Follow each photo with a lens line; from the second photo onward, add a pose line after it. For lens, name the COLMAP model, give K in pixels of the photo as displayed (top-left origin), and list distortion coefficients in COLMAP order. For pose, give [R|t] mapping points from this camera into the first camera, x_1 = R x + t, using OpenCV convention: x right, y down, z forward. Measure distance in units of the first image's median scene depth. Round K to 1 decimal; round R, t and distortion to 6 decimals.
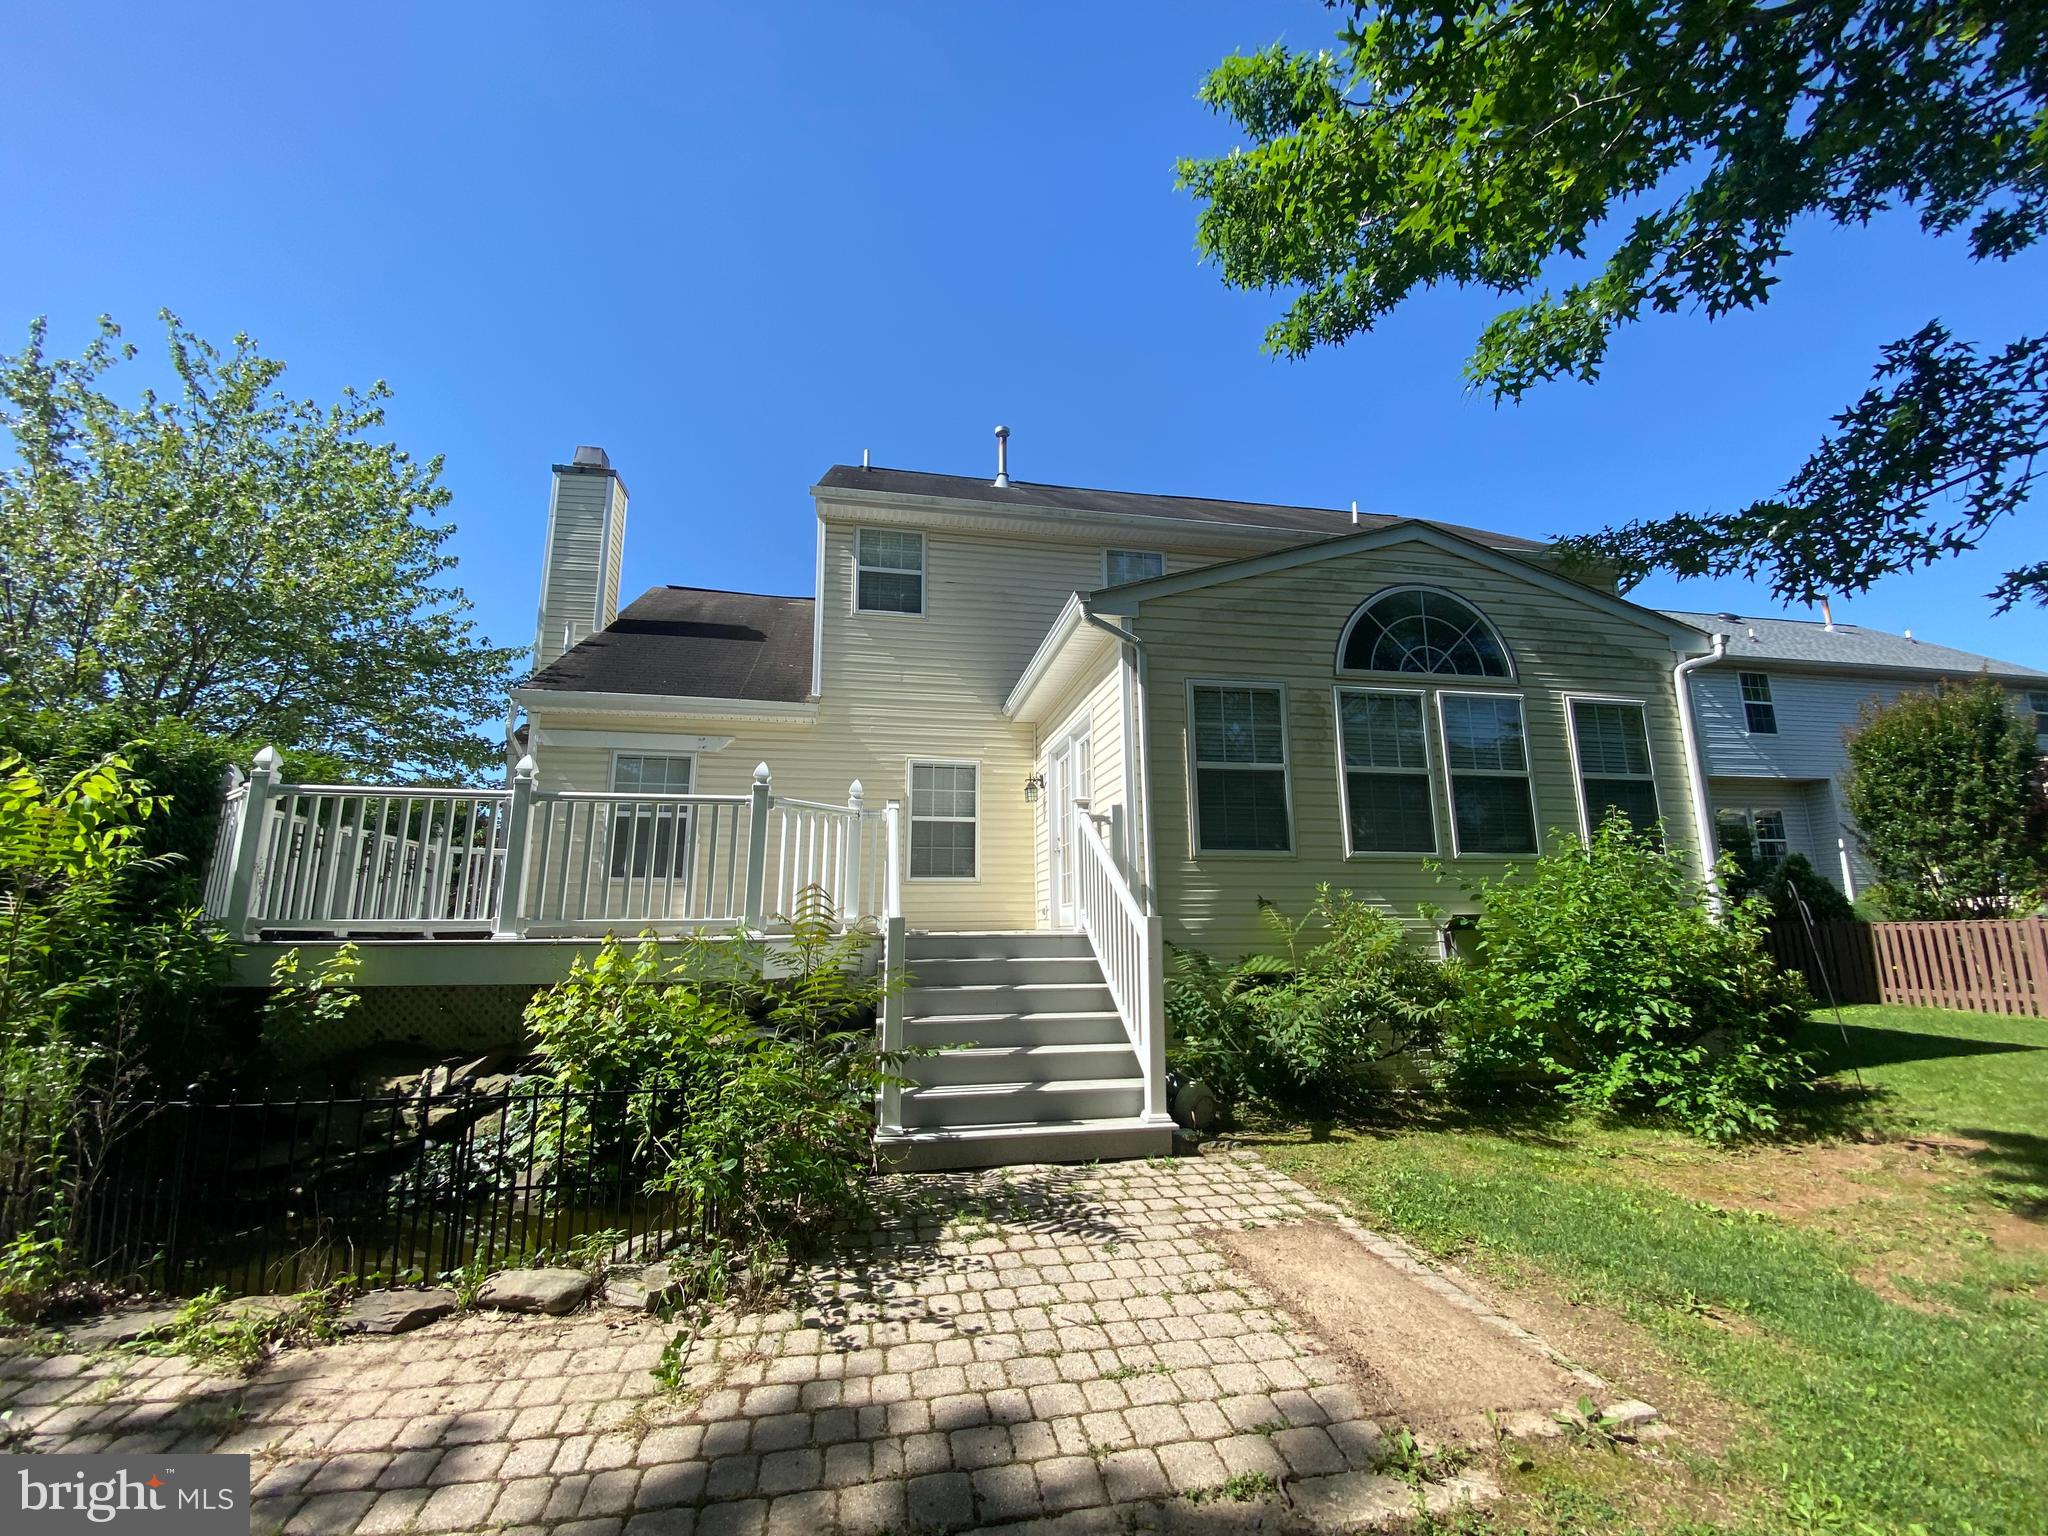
lens RADIAL K [[832.2, 0, 1027.8], [0, 832.2, 773.0], [0, 0, 1]] dist [-0.021754, -0.003505]
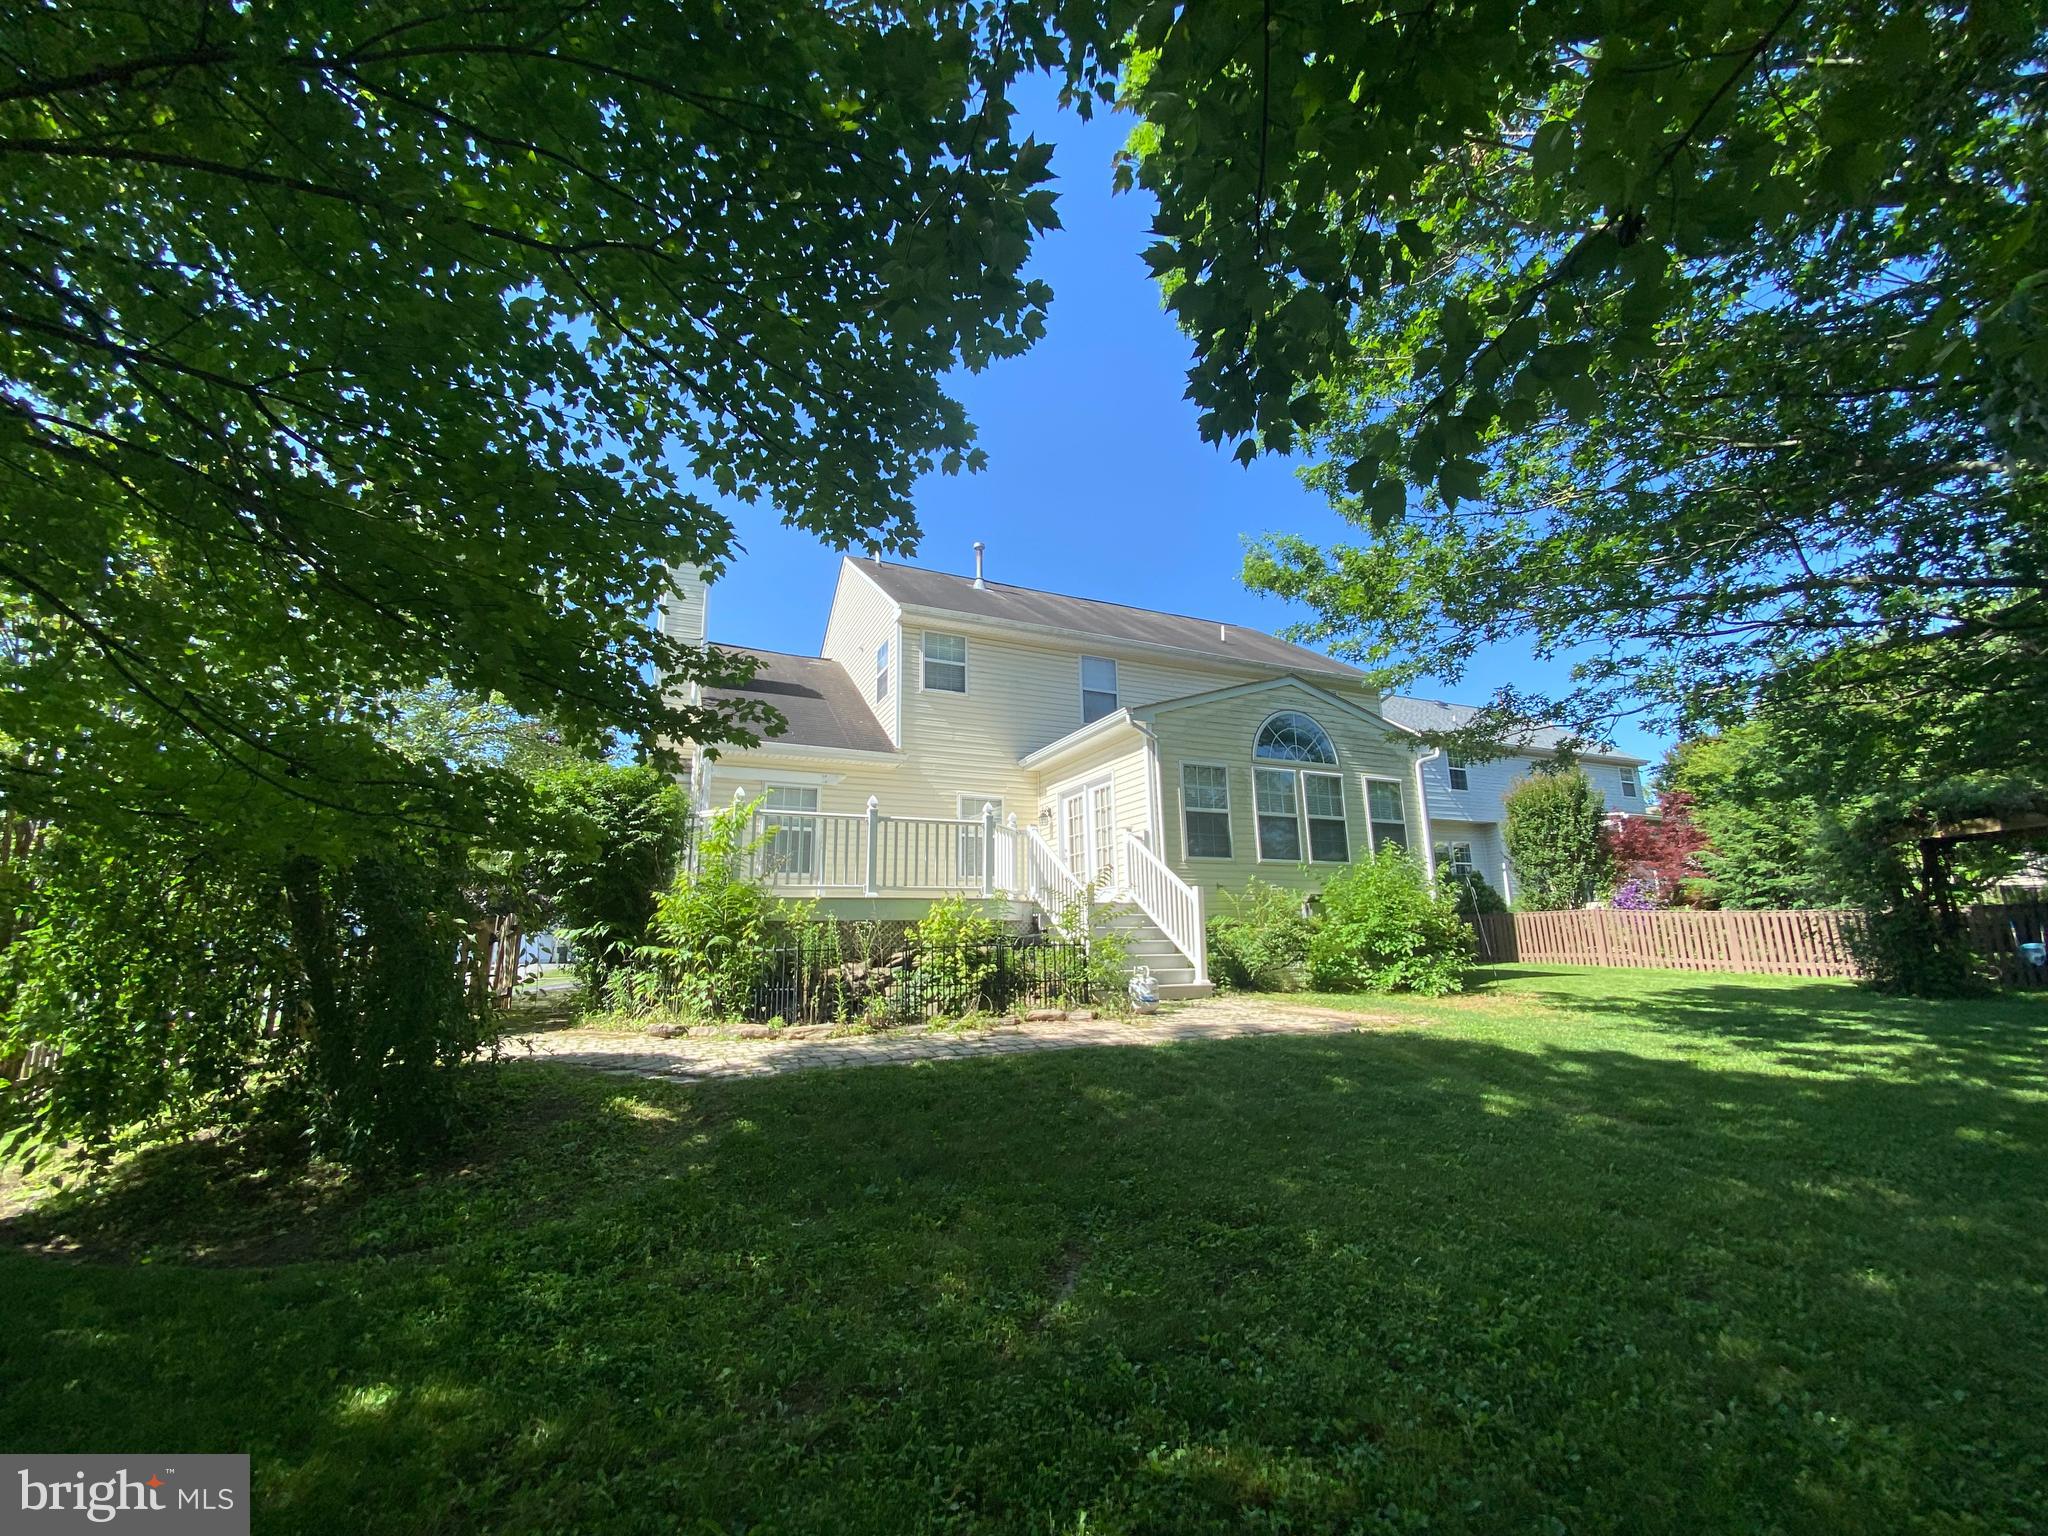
lens RADIAL K [[832.2, 0, 1017.7], [0, 832.2, 758.5], [0, 0, 1]] dist [-0.021754, -0.003505]
pose [[0.970023, 0.046869, 0.238451, -0.525657], [-0.037451, 0.998335, -0.043879, -0.023525], [-0.240110, 0.033633, 0.970163, -0.590890]]
